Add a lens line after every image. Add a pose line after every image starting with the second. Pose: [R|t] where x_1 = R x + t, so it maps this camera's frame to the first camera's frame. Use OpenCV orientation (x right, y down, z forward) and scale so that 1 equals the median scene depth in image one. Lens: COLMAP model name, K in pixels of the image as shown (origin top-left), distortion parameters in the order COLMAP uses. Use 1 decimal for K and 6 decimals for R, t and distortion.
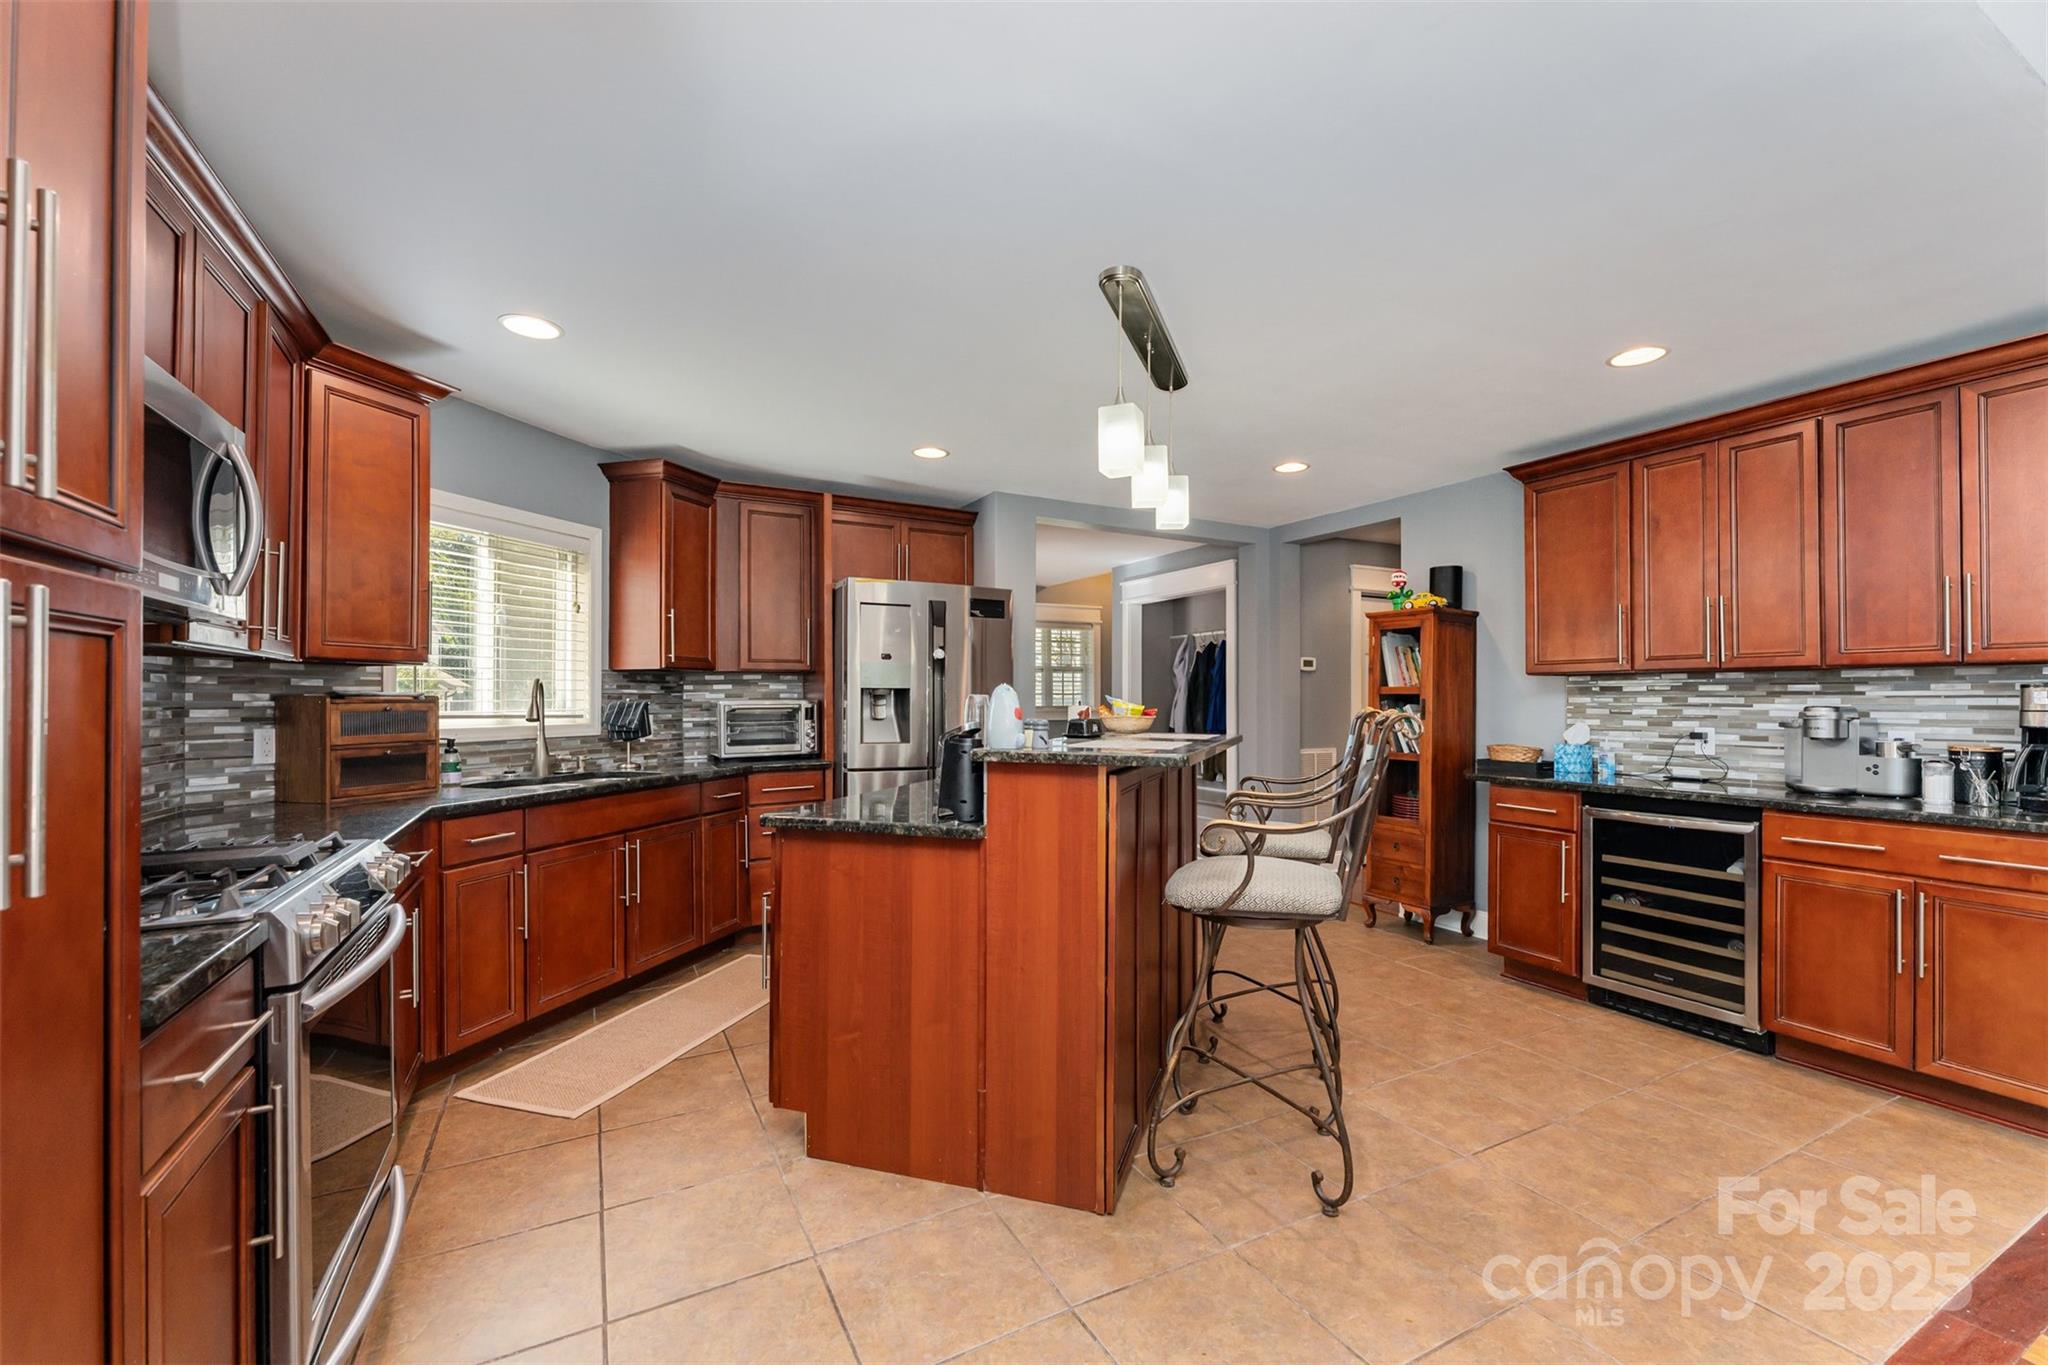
lens RADIAL K [[840.1, 0, 1037.2], [0, 840.1, 691.2], [0, 0, 1]] dist [0.001593, 0.000036]
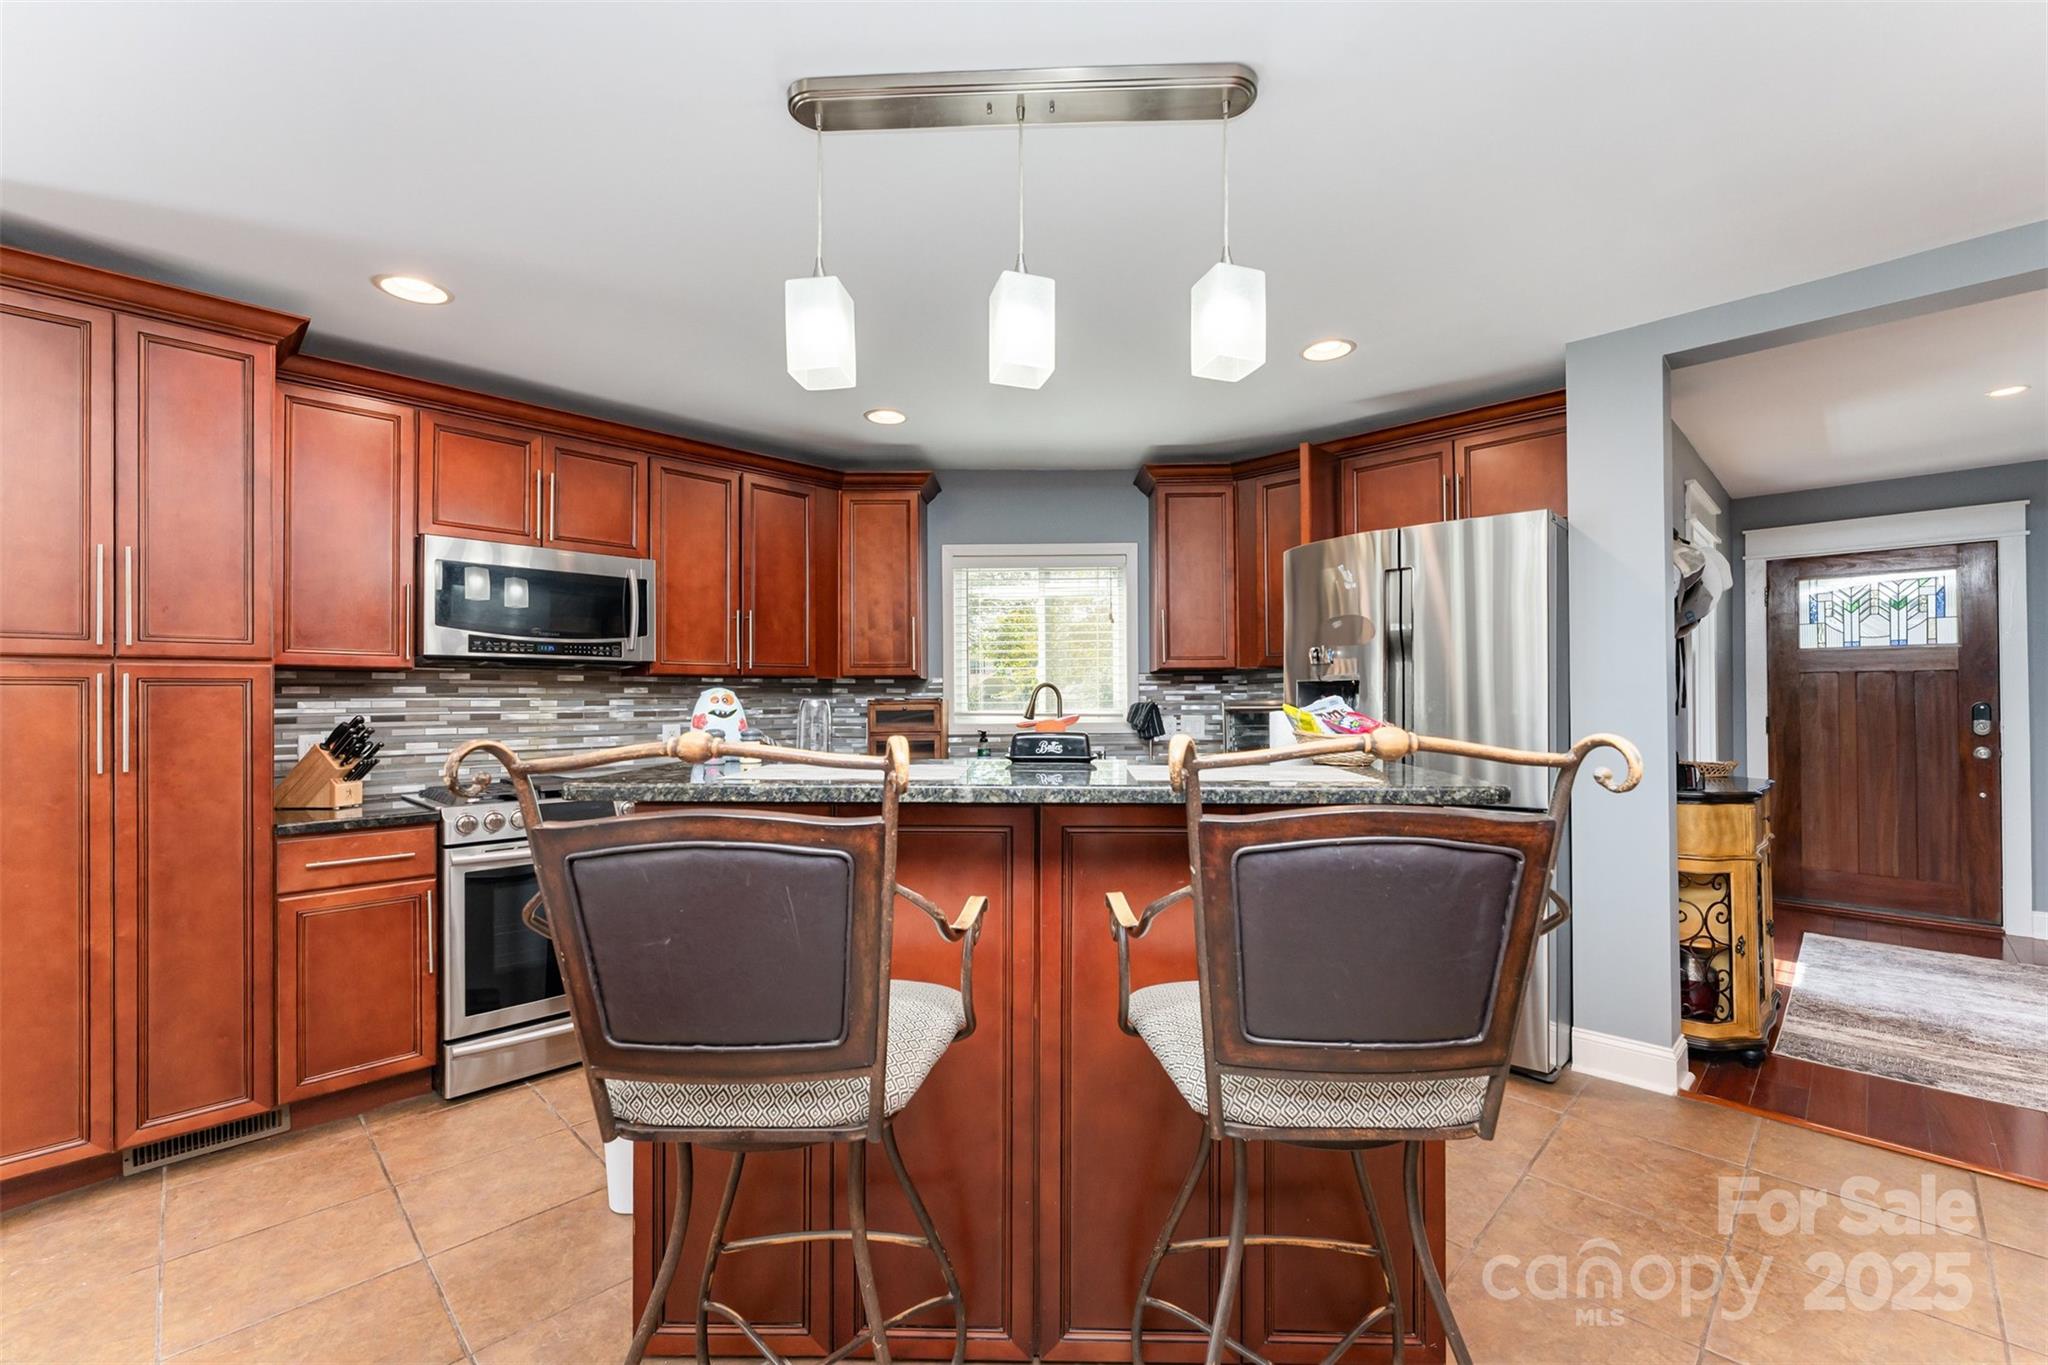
lens RADIAL K [[840.1, 0, 1030.8], [0, 840.1, 694.7], [0, 0, 1]] dist [0.001593, 0.000036]
pose [[0.279481, -0.003232, -0.960146, 0.533586], [0.014488, 0.999895, 0.000851, -0.000778], [0.960042, -0.014149, 0.279498, 0.645921]]
